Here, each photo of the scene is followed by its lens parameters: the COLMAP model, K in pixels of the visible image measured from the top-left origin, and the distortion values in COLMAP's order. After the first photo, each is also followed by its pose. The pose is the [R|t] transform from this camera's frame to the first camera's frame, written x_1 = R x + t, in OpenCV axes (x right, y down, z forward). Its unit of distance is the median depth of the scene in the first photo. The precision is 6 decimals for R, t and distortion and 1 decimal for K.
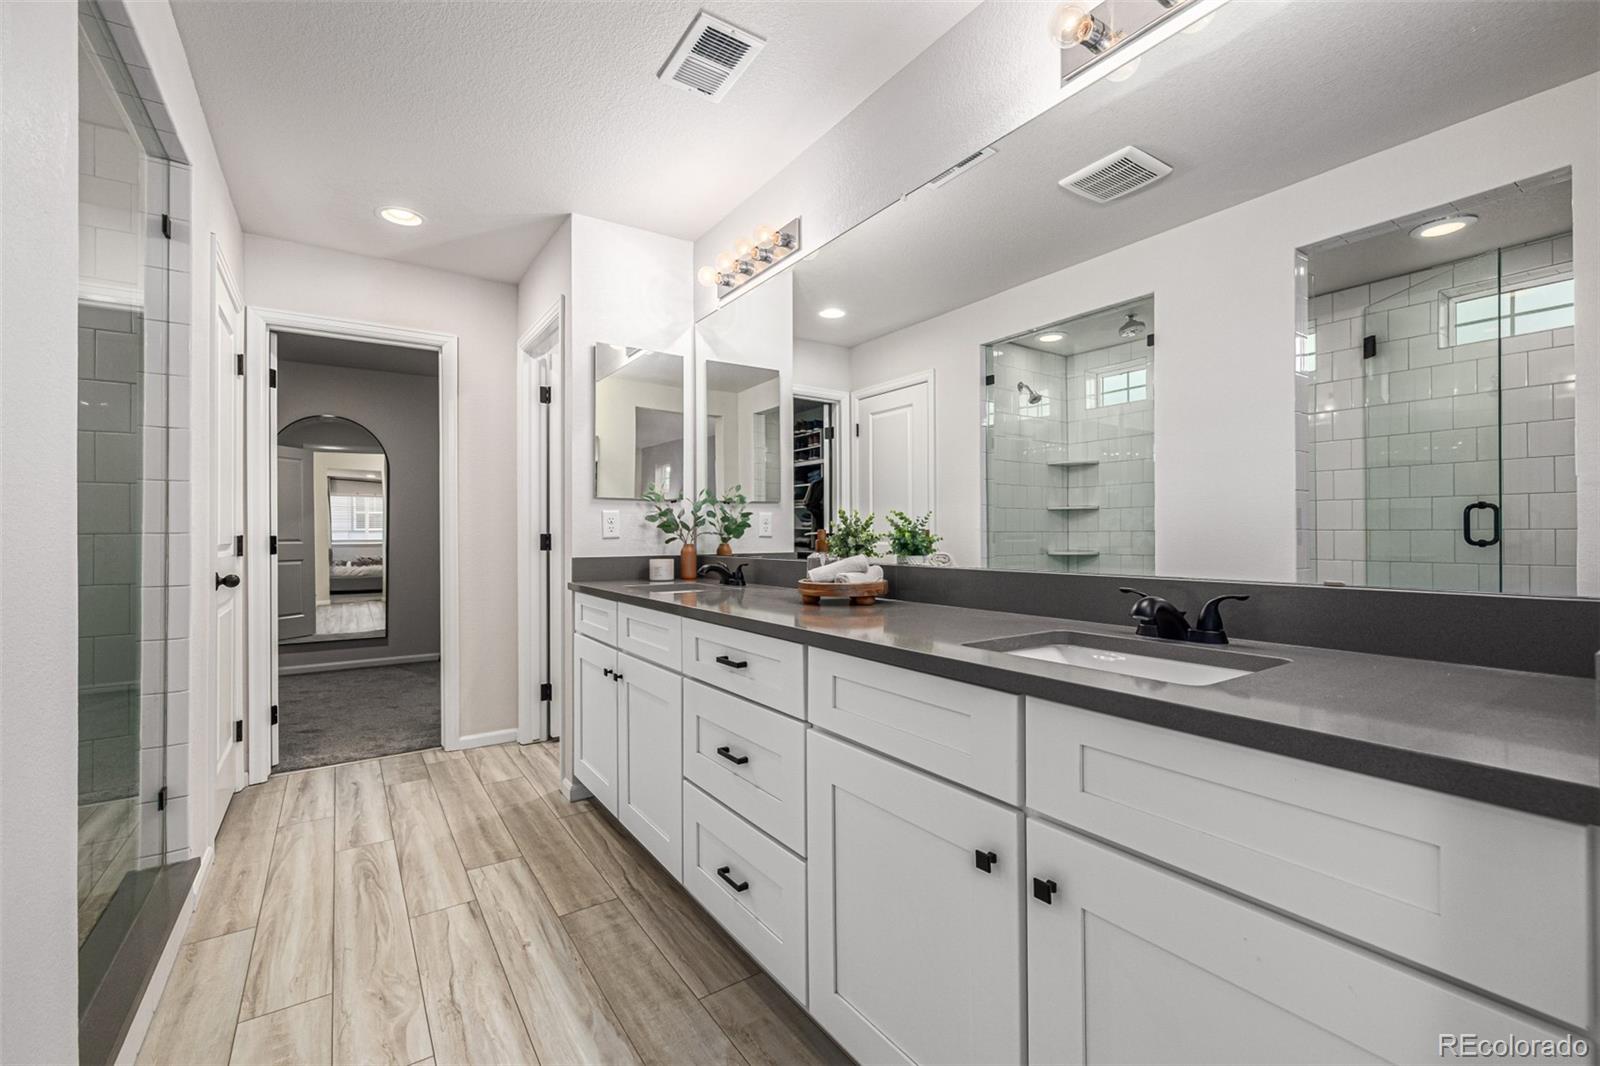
lens RADIAL K [[678.3, 0, 793.1], [0, 678.3, 527.5], [0, 0, 1]] dist [0.001537, 0.000143]
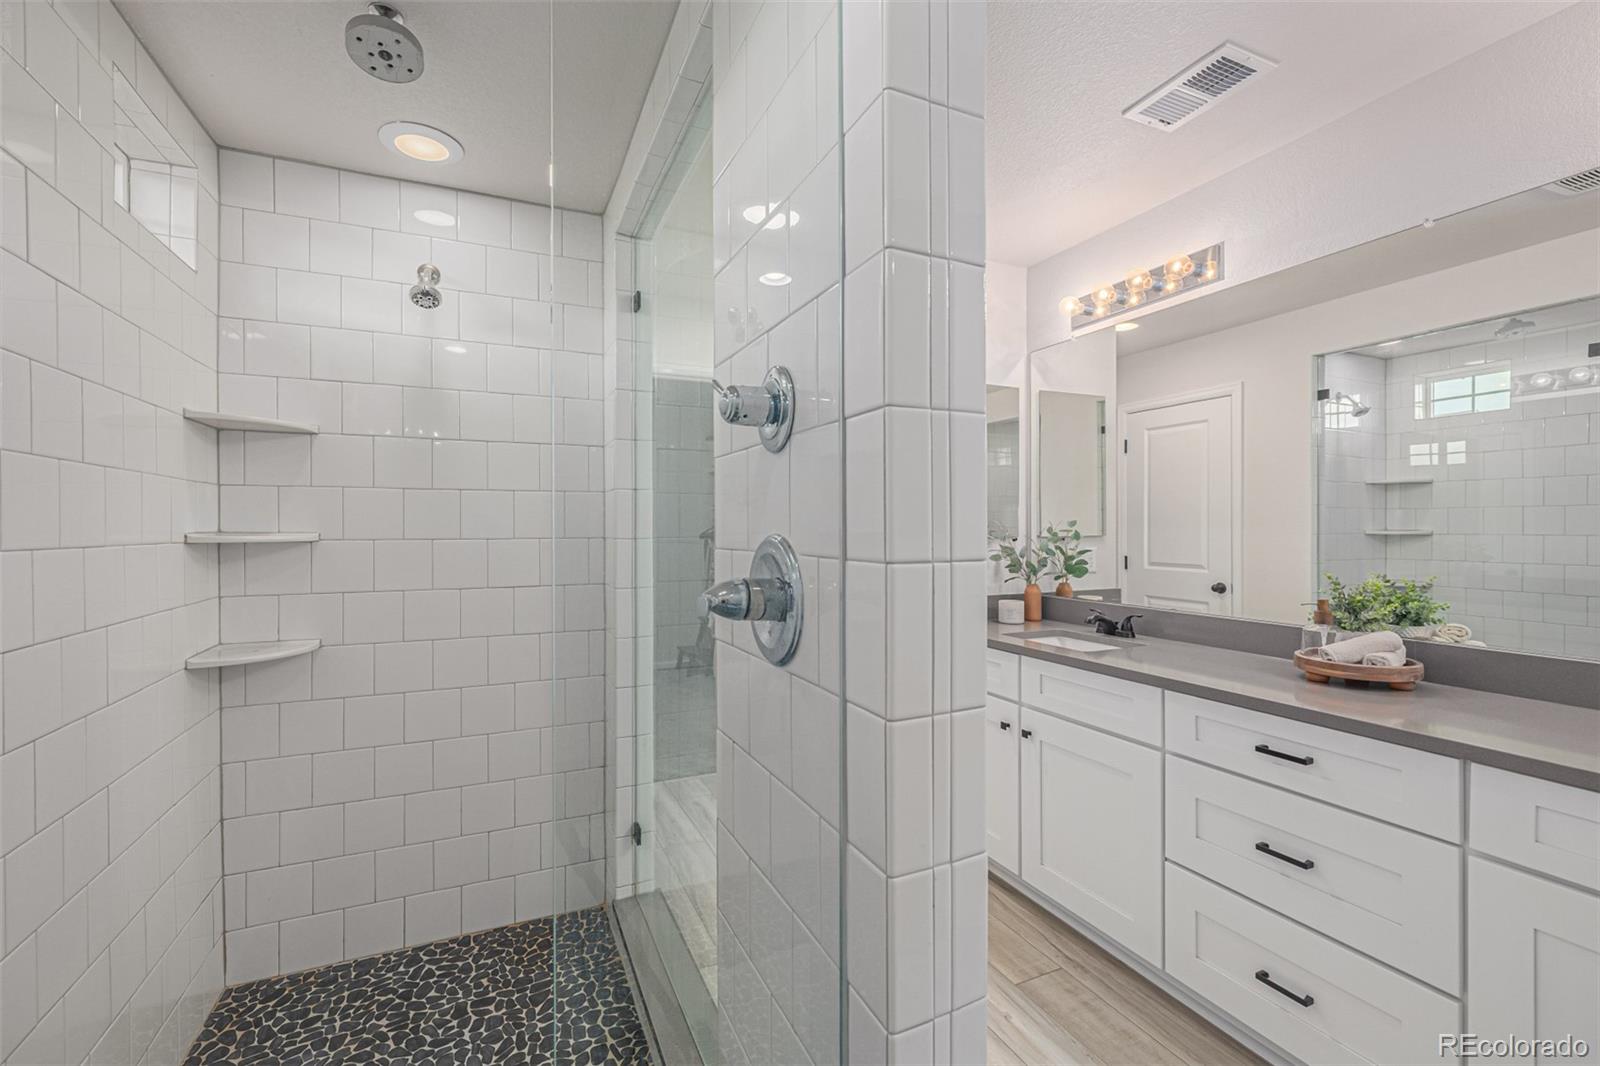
lens RADIAL K [[680.2, 0, 800.0], [0, 680.2, 533.0], [0, 0, 1]] dist [0.003933, 0.000041]
pose [[0.985911, 0.005222, -0.167186, -0.327644], [-0.002320, 0.999843, 0.017545, -0.066299], [0.167252, -0.016910, 0.985769, -0.010972]]
